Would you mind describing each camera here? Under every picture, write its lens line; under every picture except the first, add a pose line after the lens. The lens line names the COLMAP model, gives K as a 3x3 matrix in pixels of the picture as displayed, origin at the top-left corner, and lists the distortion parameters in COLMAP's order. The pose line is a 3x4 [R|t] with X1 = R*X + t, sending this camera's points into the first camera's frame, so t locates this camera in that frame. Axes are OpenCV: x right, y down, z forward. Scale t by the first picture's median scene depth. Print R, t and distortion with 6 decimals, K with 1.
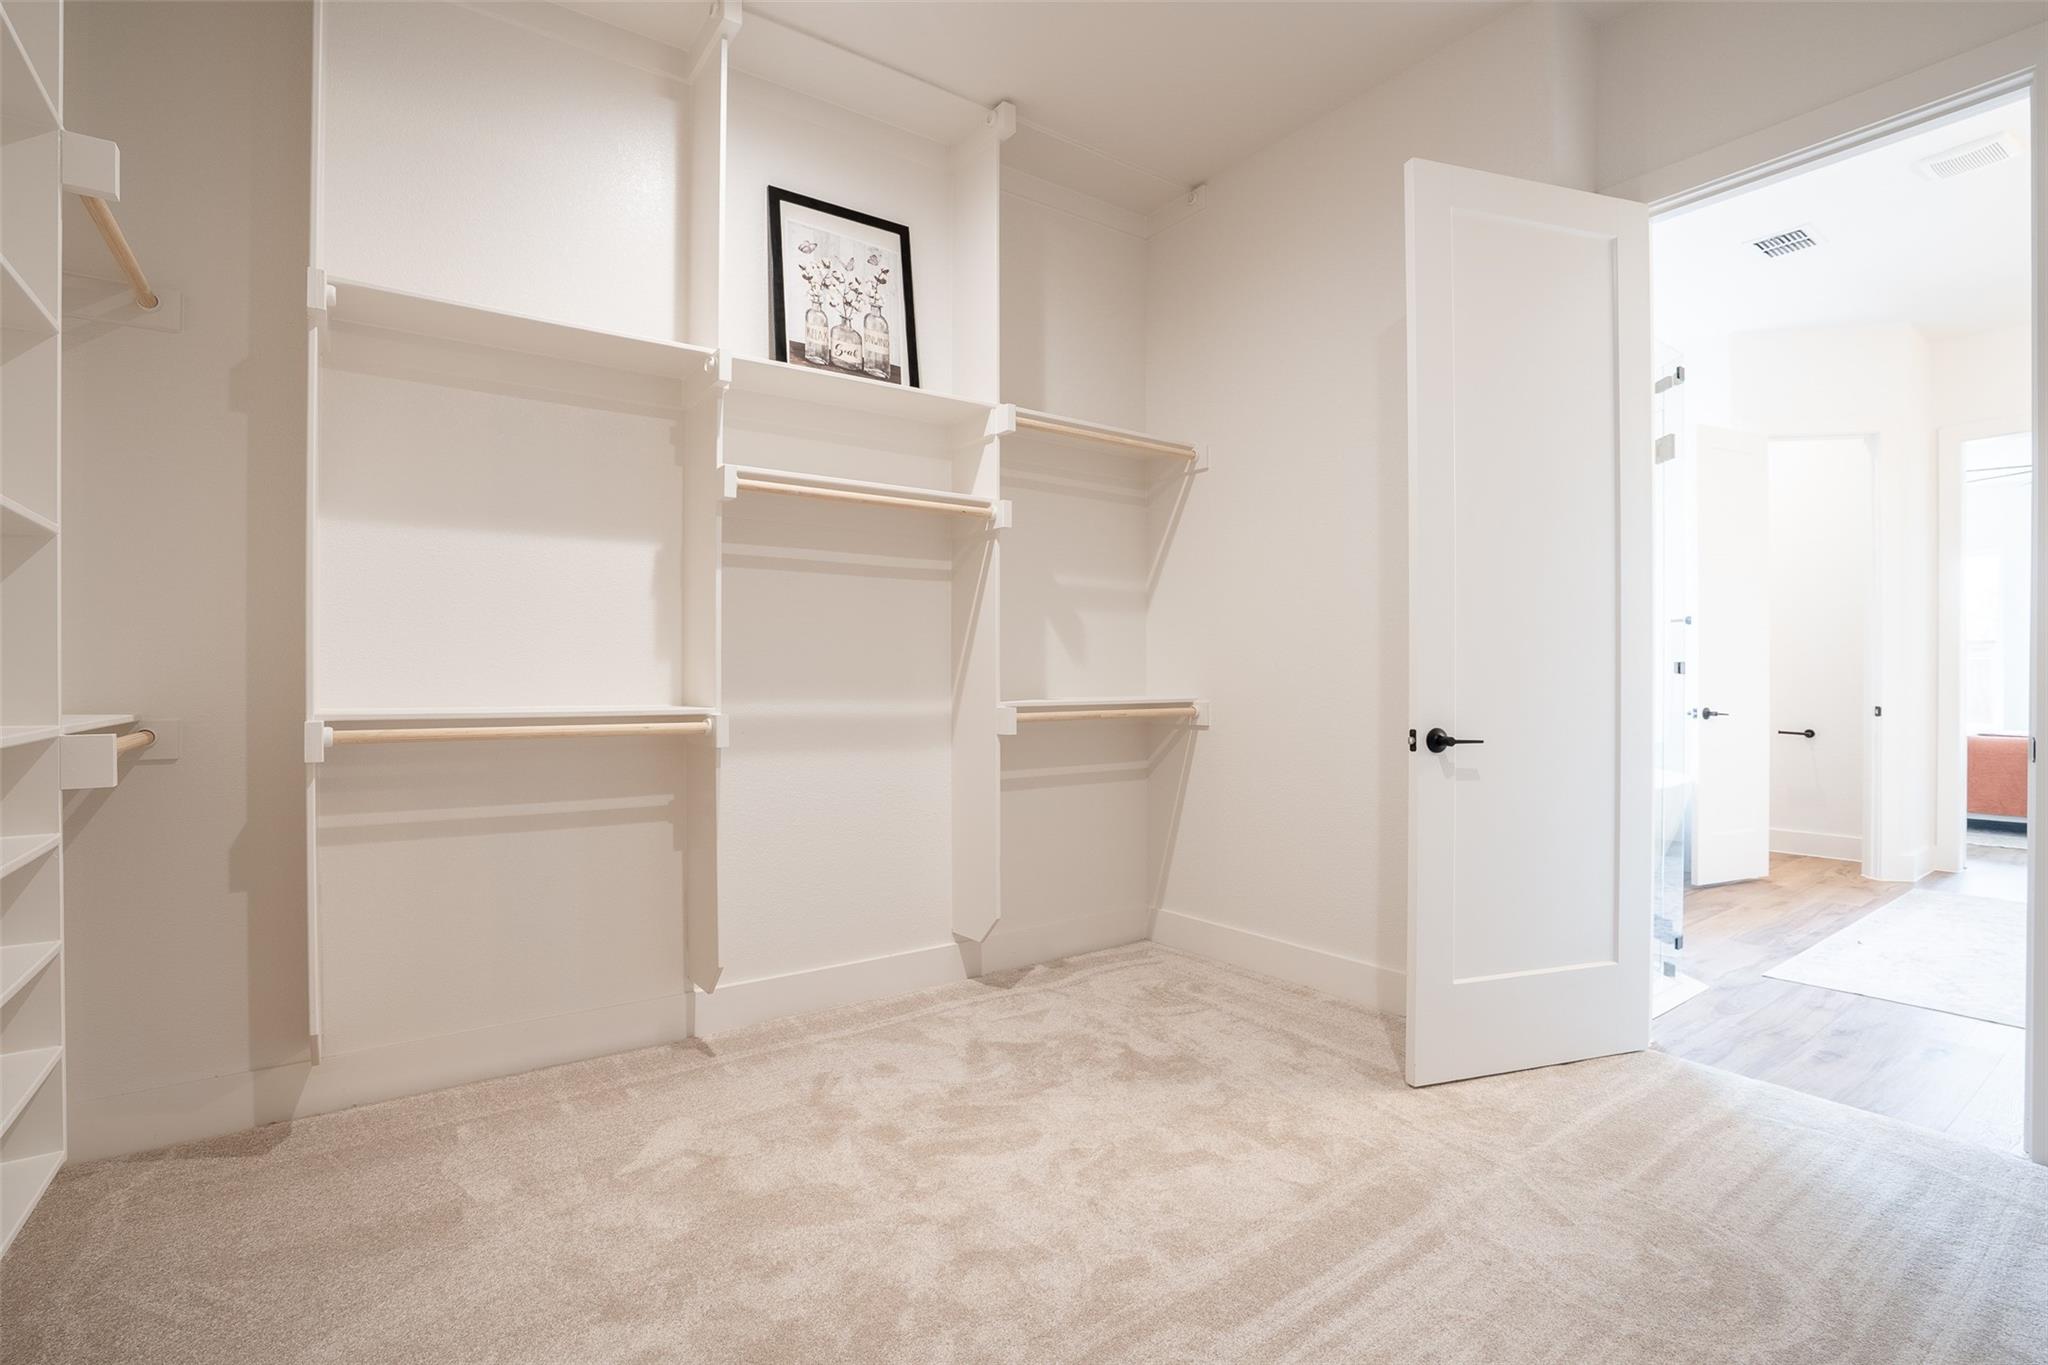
lens RADIAL K [[946.9, 0, 1026.7], [0, 946.9, 686.0], [0, 0, 1]] dist [-0.054532, 0.019008]
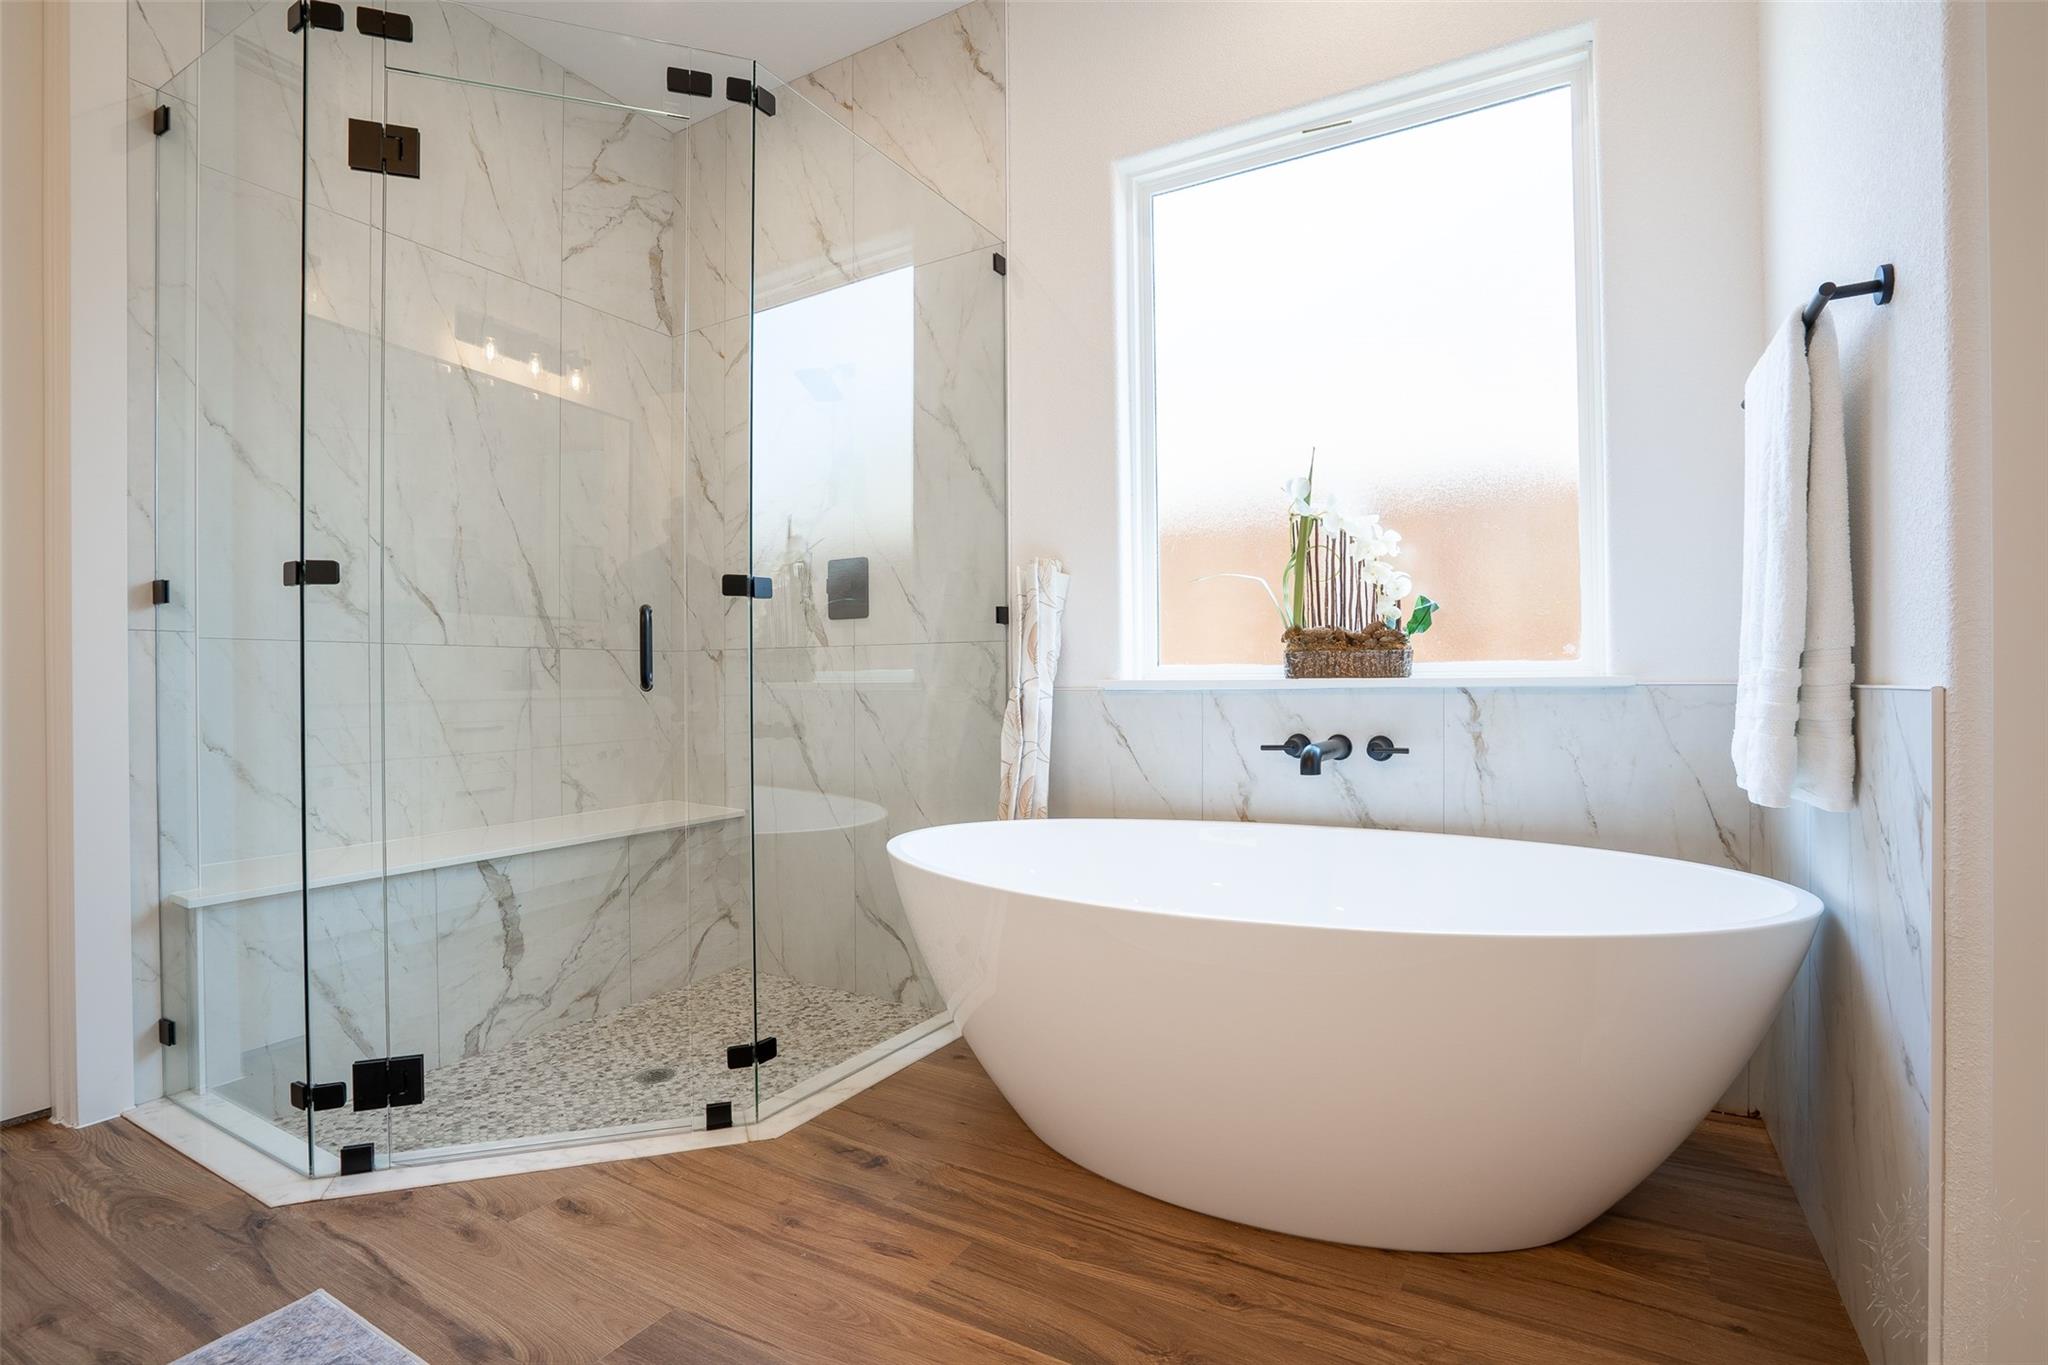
lens RADIAL K [[946.9, 0, 1020.0], [0, 946.9, 682.4], [0, 0, 1]] dist [-0.054532, 0.019008]
pose [[0.415374, 0.001706, -0.909649, 1.449028], [0.002192, 0.999993, 0.002877, 0.044267], [0.909648, -0.003189, 0.415368, 1.239421]]
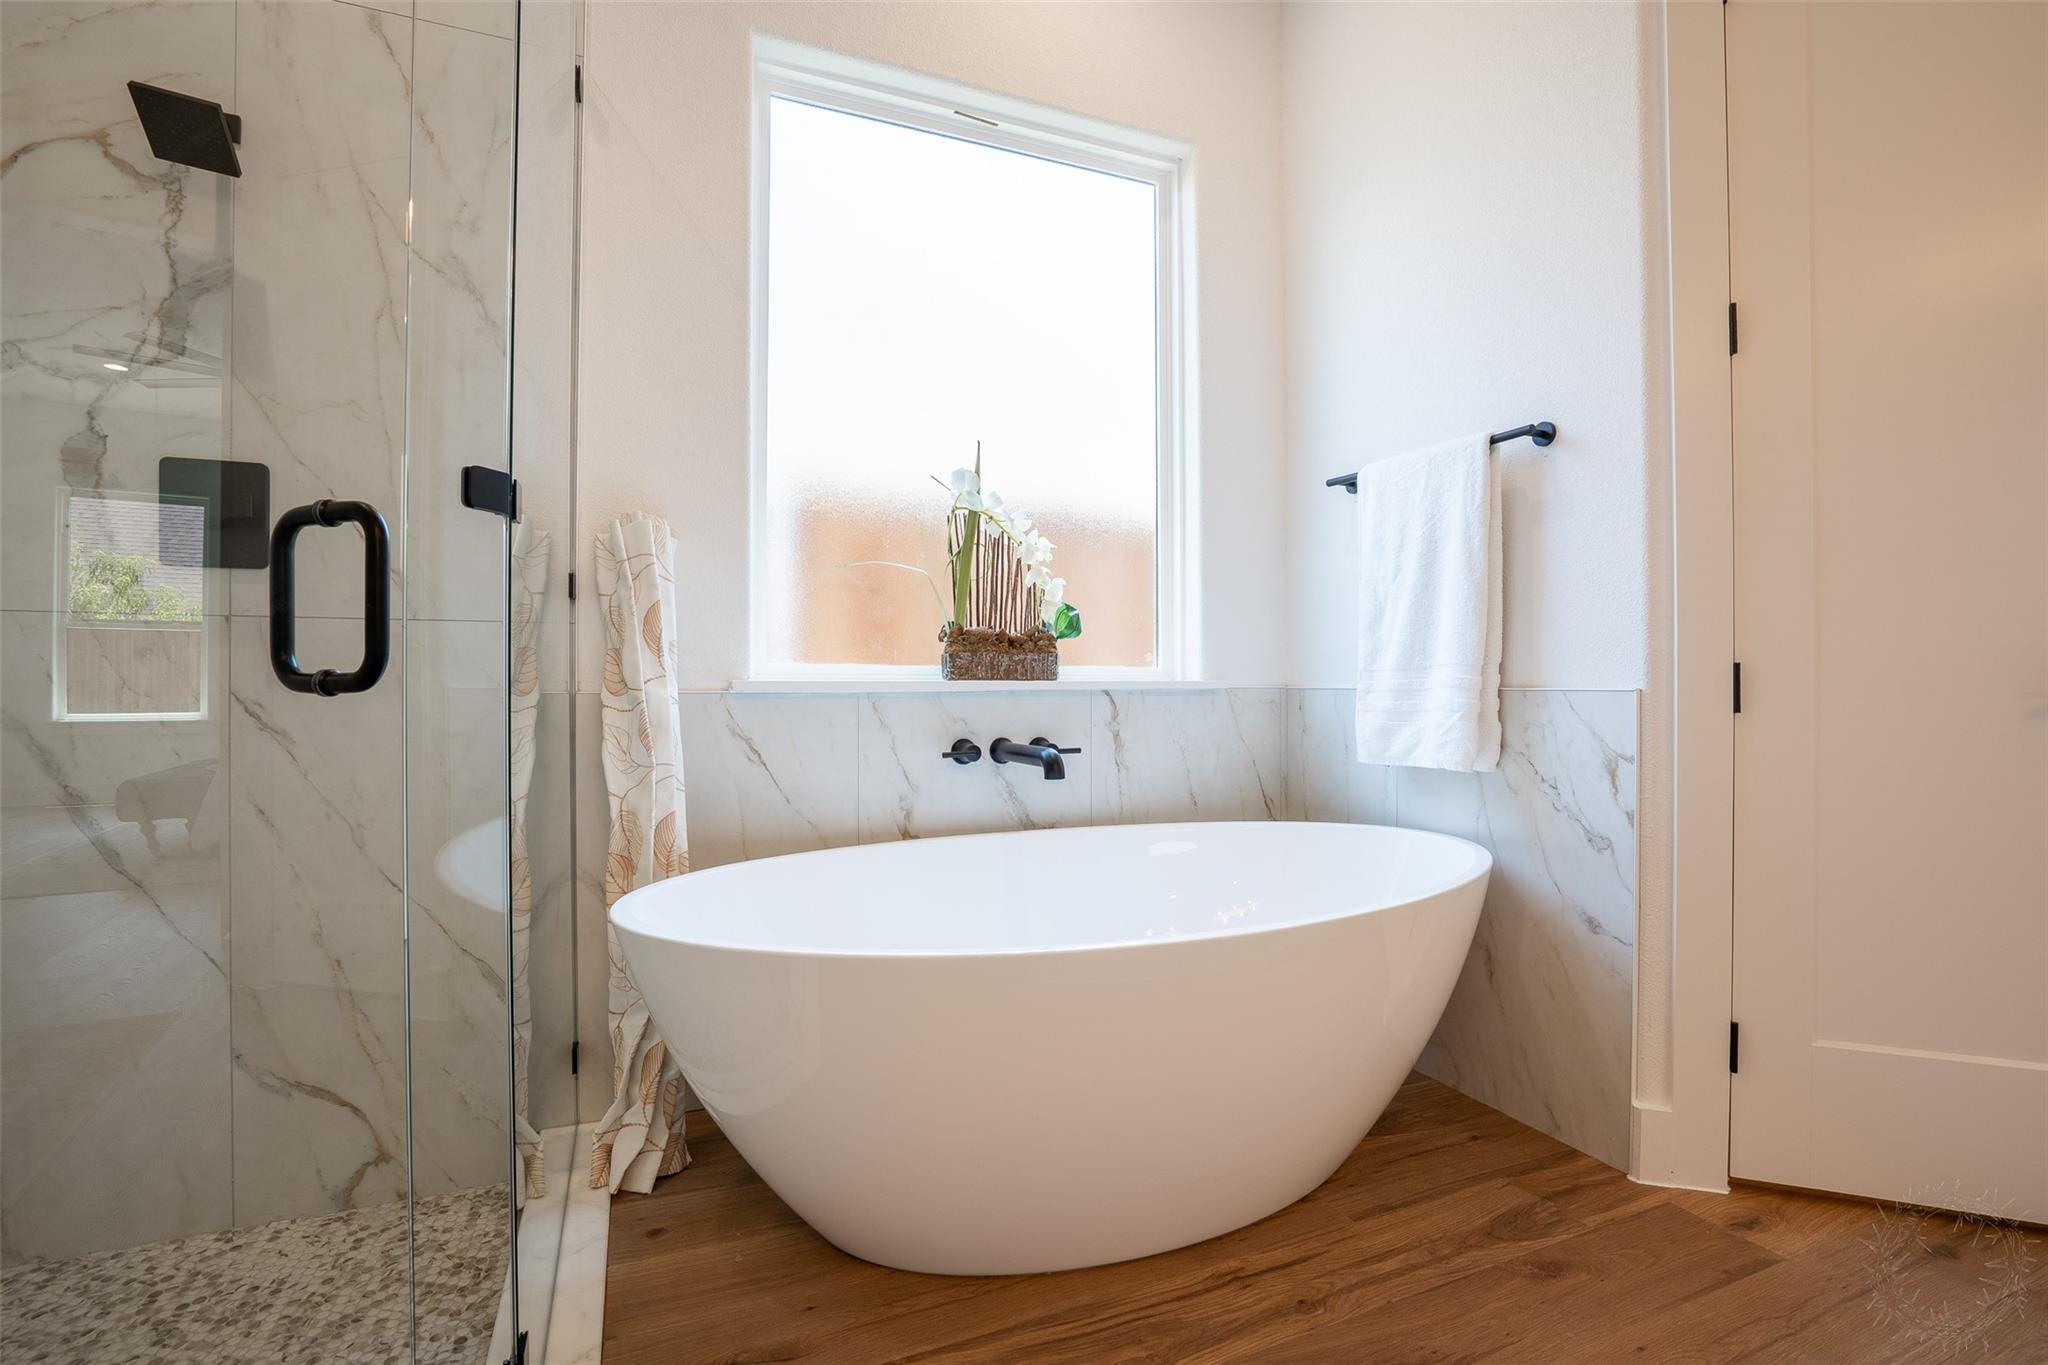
lens RADIAL K [[946.9, 0, 1030.0], [0, 946.9, 685.0], [0, 0, 1]] dist [-0.054532, 0.019008]
pose [[0.977908, 0.005046, -0.208977, 1.035511], [-0.005029, 0.999987, 0.000615, 0.046510], [0.208977, 0.000450, 0.977920, 1.050355]]
